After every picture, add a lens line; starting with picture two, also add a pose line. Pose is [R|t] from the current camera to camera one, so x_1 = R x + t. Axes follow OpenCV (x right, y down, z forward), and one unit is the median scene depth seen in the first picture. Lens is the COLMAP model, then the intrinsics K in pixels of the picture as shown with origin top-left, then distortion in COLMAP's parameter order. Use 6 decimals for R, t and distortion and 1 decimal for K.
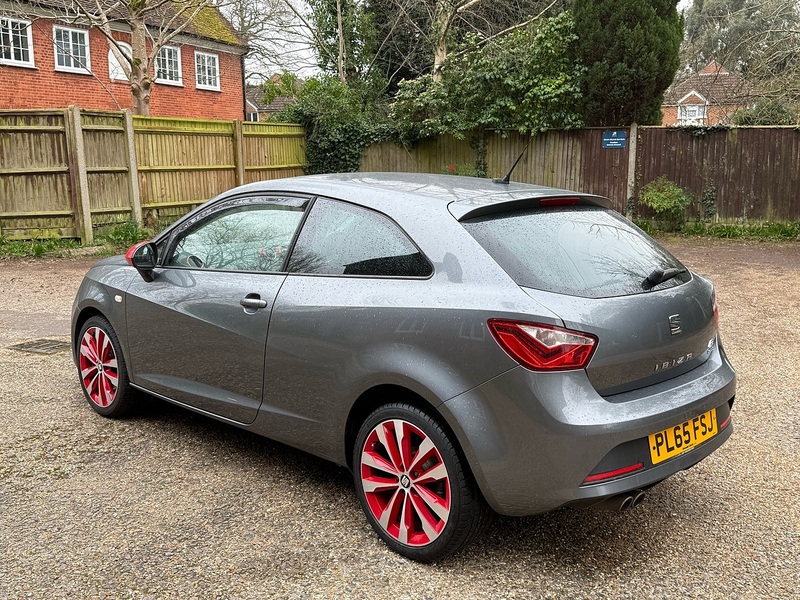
lens RADIAL K [[794.0, 0, 399.6], [0, 794.0, 307.9], [0, 0, 1]] dist [0.186916, -0.393306]
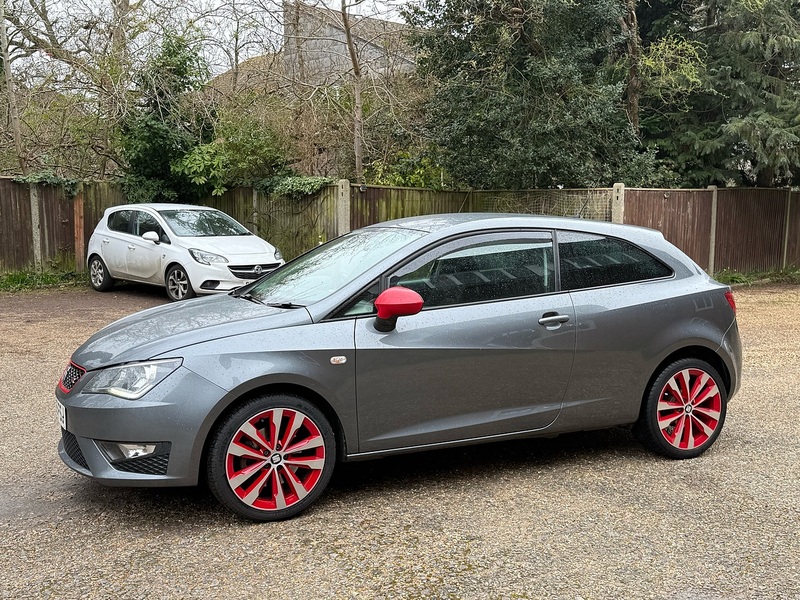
lens RADIAL K [[849.0, 0, 400.0], [0, 849.0, 300.0], [0, 0, 1]] dist [0.165719, -0.333664]
pose [[0.346171, -0.089997, 0.933845, -0.354093], [0.165917, 0.985571, 0.033477, -0.028354], [-0.923384, 0.143352, 0.356108, 0.183593]]
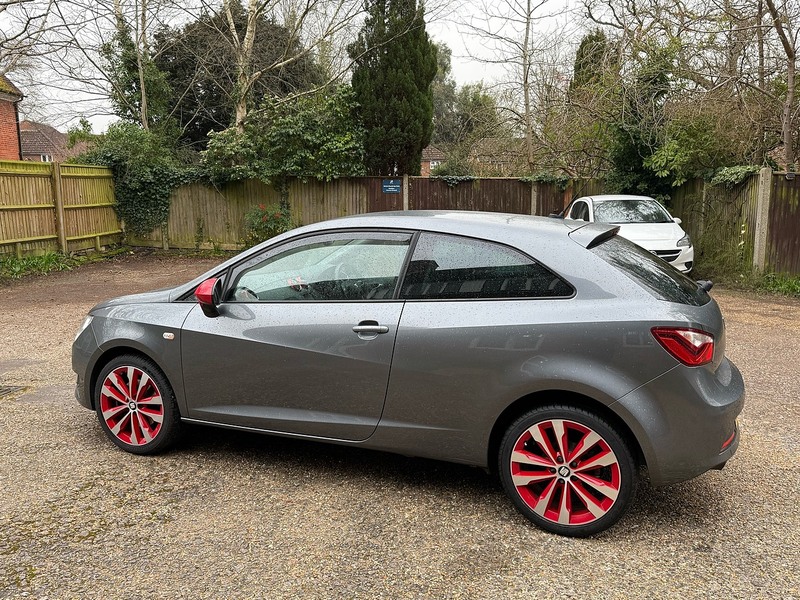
lens RADIAL K [[653.0, 0, 400.0], [0, 653.0, 300.0], [0, 0, 1]] dist [0.137047, -0.250666]
pose [[0.930152, -0.052667, 0.363377, -0.114501], [0.064651, 0.997689, -0.020889, -0.006059], [-0.361437, 0.042922, 0.931408, 0.035547]]
